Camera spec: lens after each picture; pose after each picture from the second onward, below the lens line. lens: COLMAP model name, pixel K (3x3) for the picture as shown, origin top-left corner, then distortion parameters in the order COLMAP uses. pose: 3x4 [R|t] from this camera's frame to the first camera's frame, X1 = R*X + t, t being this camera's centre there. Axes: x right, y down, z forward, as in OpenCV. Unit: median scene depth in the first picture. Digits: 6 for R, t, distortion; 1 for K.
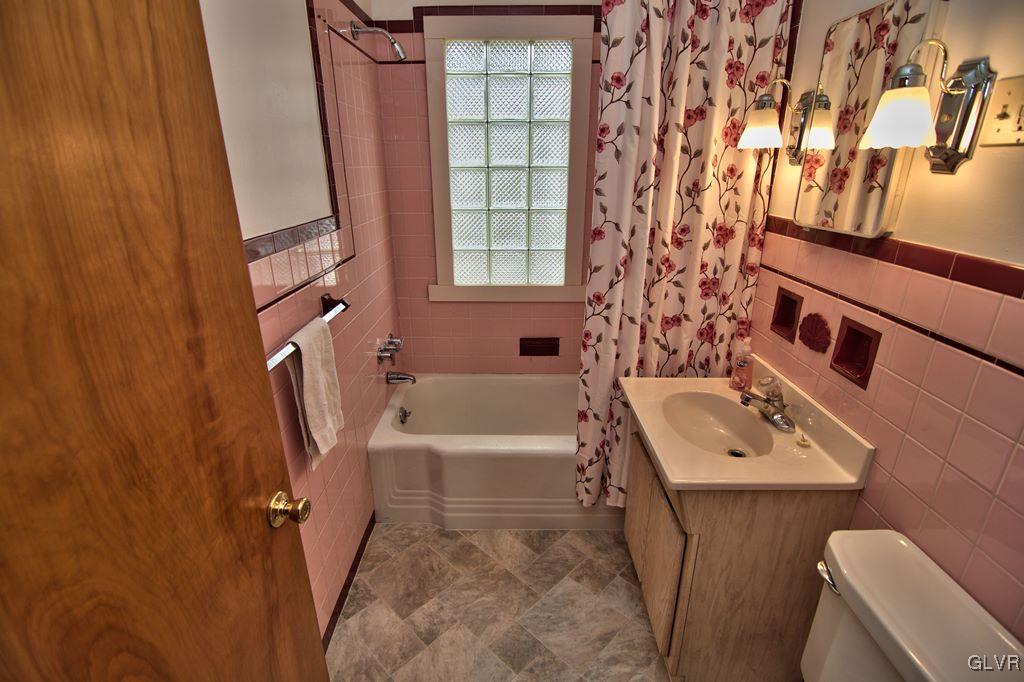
lens RADIAL K [[492.1, 0, 507.1], [0, 492.1, 347.2], [0, 0, 1]] dist [-0.012497, -0.004141]
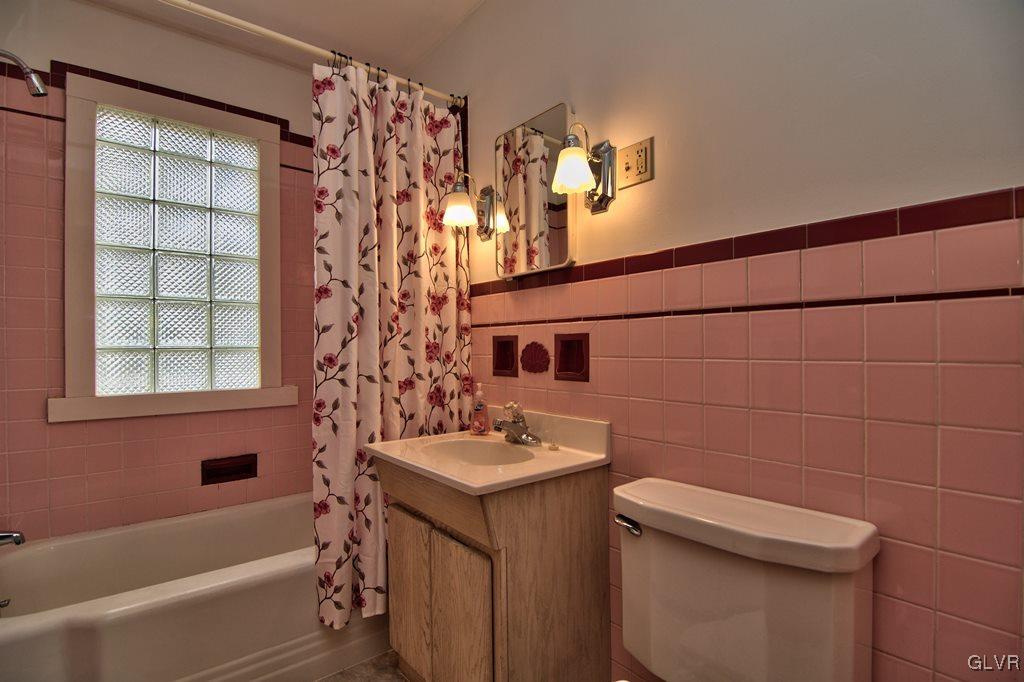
lens RADIAL K [[492.1, 0, 511.6], [0, 492.1, 347.5], [0, 0, 1]] dist [-0.012497, -0.004141]
pose [[0.765997, -0.001722, 0.642842, -0.150892], [0.229193, 0.935012, -0.270597, 0.214305], [-0.600599, 0.354612, 0.716611, 0.144674]]
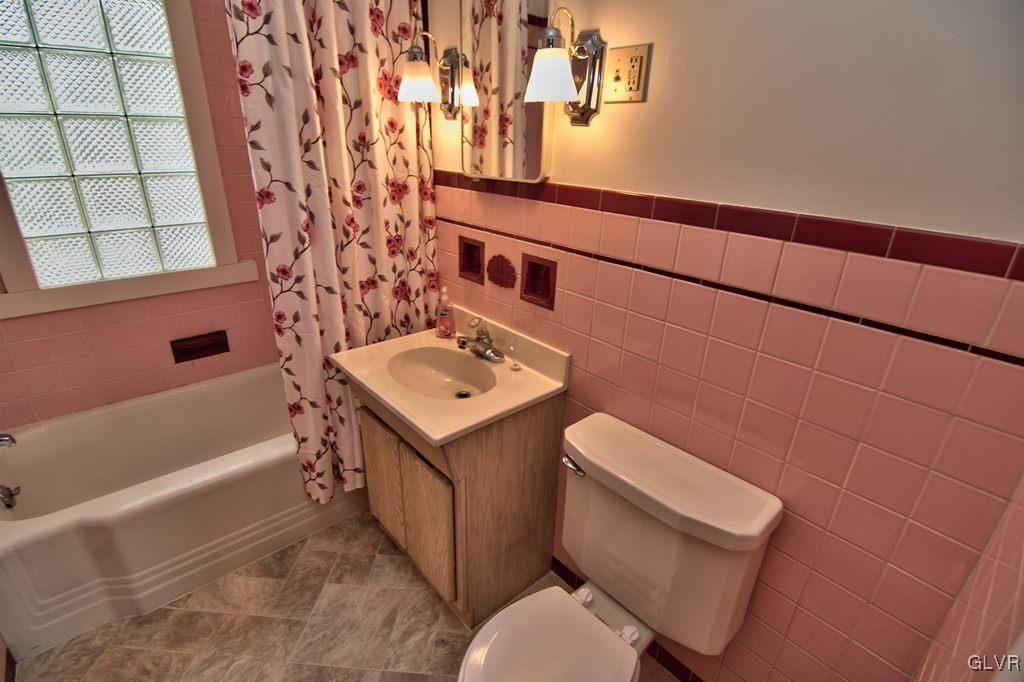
lens RADIAL K [[492.1, 0, 511.4], [0, 492.1, 347.8], [0, 0, 1]] dist [-0.012497, -0.004141]
pose [[0.742631, -0.243258, 0.623959, -0.092531], [0.202688, 0.969642, 0.136789, -0.008346], [-0.638292, 0.024885, 0.769392, 0.092953]]
